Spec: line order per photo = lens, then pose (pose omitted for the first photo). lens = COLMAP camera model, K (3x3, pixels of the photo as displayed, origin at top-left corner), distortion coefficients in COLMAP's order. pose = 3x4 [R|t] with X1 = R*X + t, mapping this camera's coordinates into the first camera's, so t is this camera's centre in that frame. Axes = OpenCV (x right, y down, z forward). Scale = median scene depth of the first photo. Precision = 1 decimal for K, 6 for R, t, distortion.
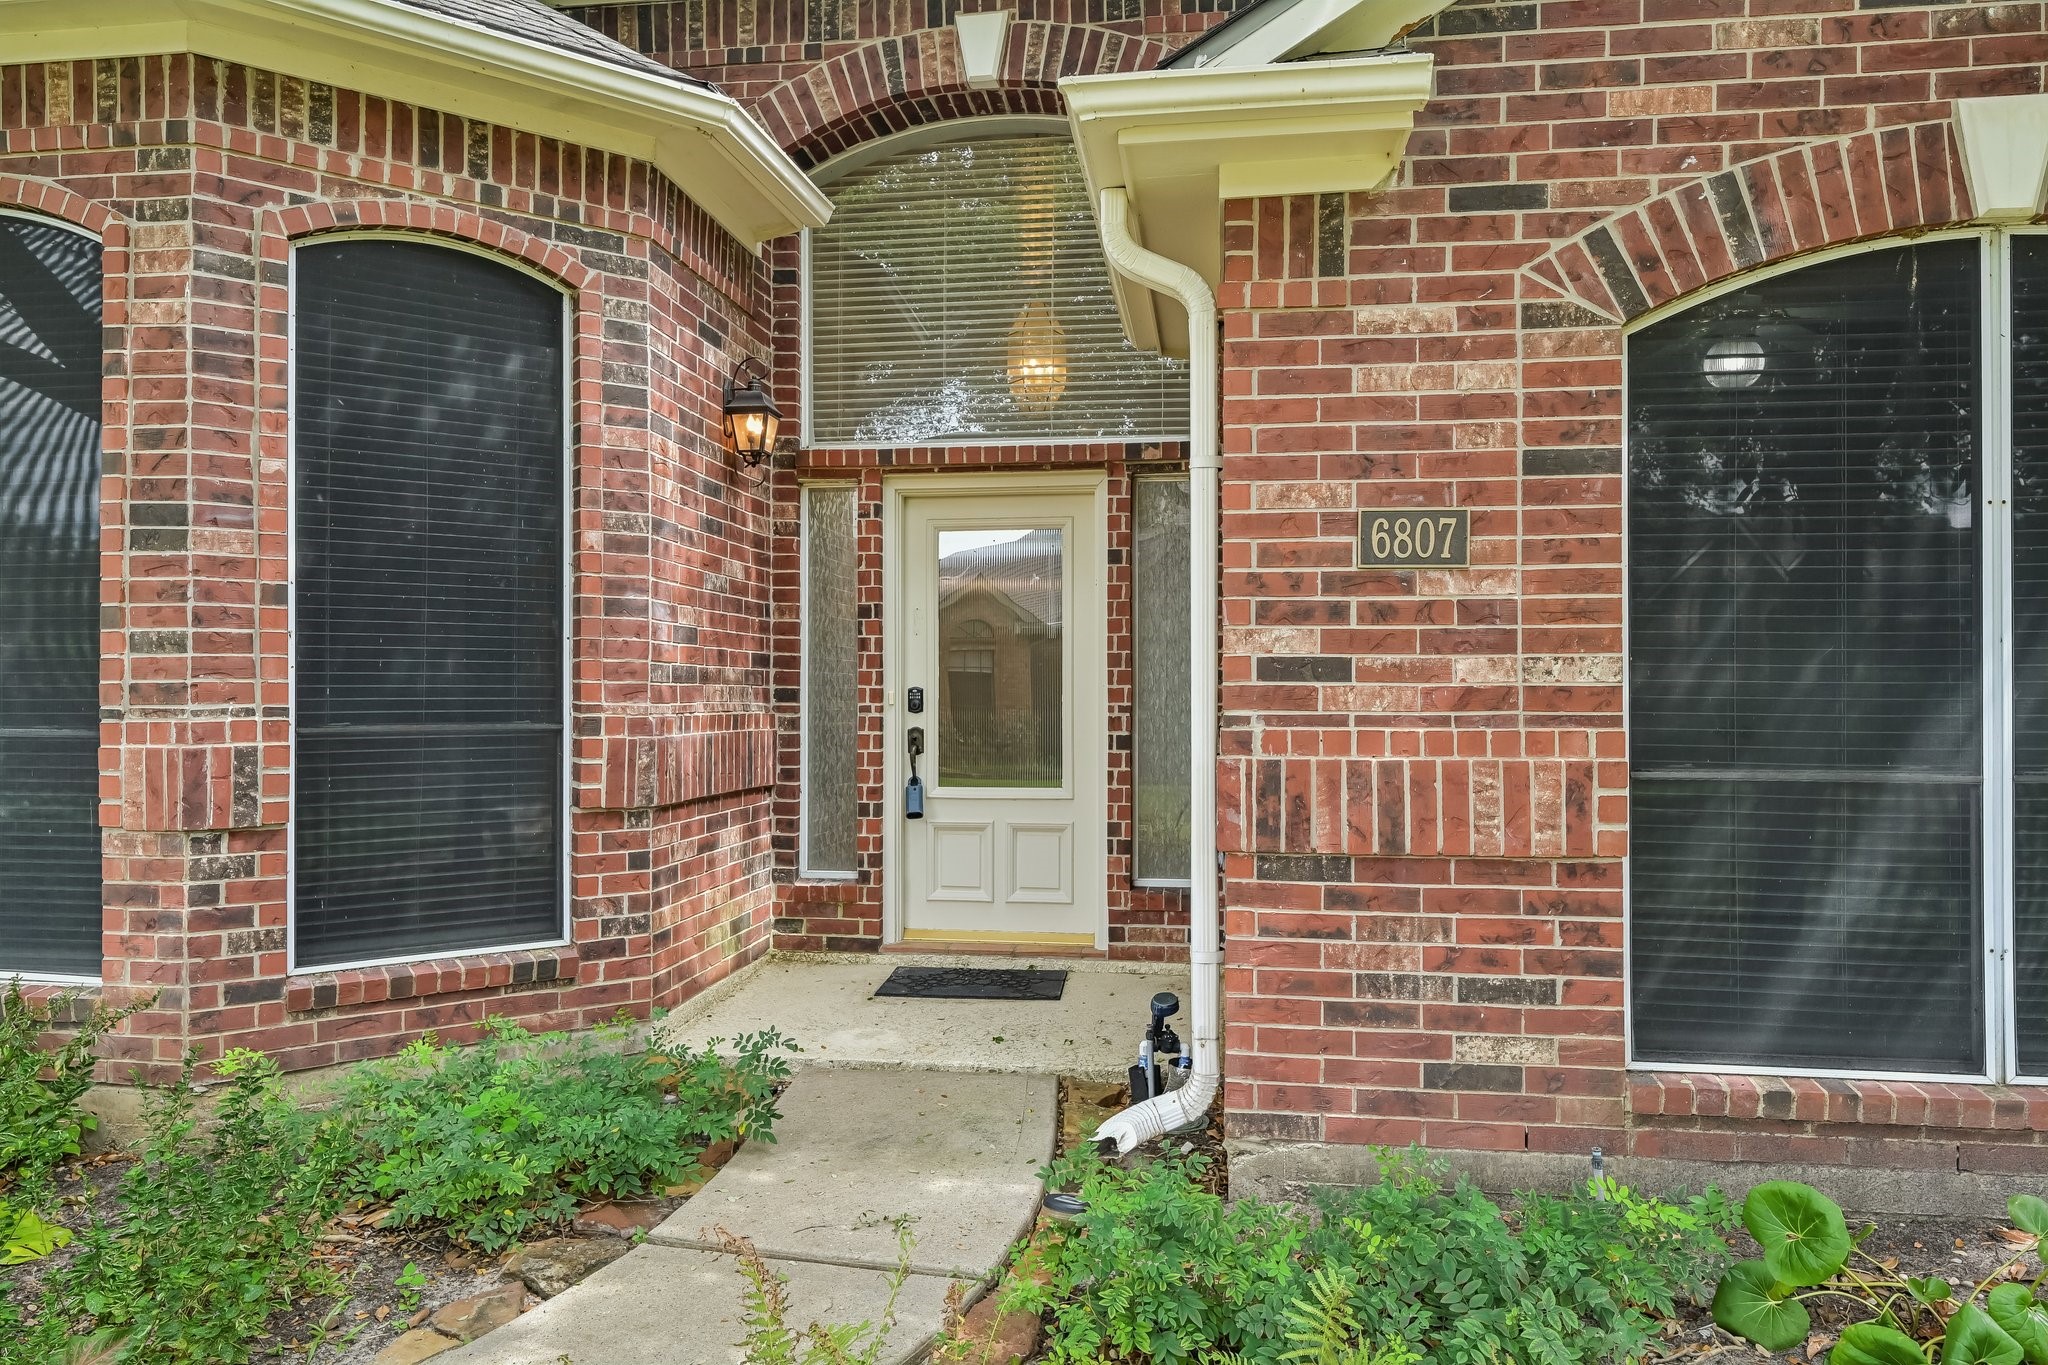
lens RADIAL K [[1399.3, 0, 1020.4], [0, 1399.3, 686.0], [0, 0, 1]] dist [-0.003364, -0.000261]
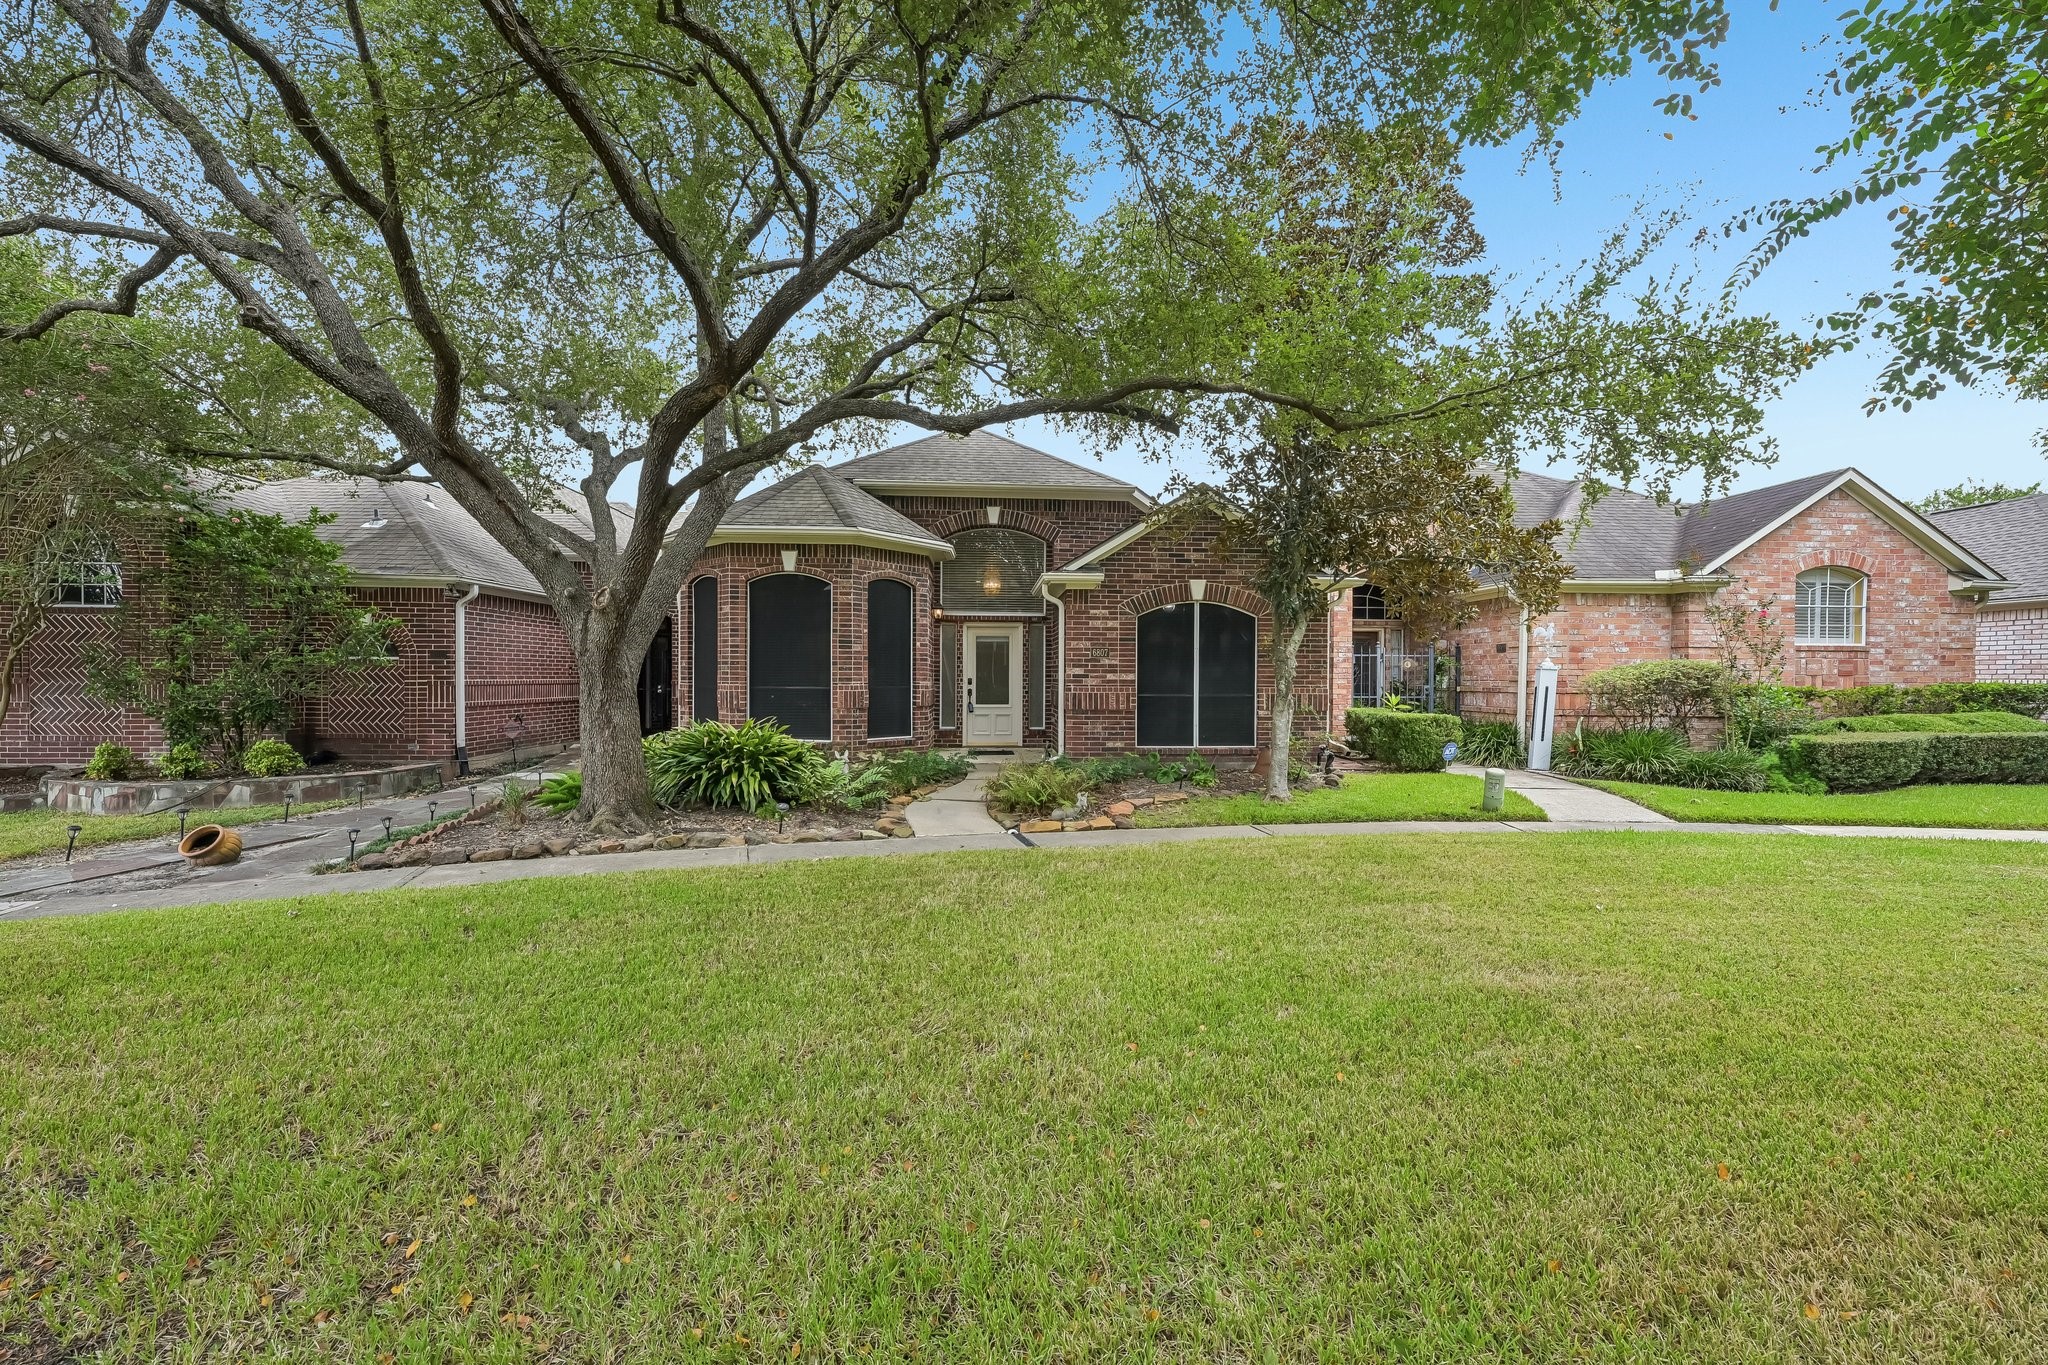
lens RADIAL K [[812.1, 0, 1026.2], [0, 812.1, 681.8], [0, 0, 1]] dist [-0.002946, 0.000357]
pose [[0.980939, 0.004280, 0.194271, -0.552504], [-0.006316, 0.999931, 0.009862, -0.017022], [-0.194215, -0.010900, 0.980898, -1.839073]]
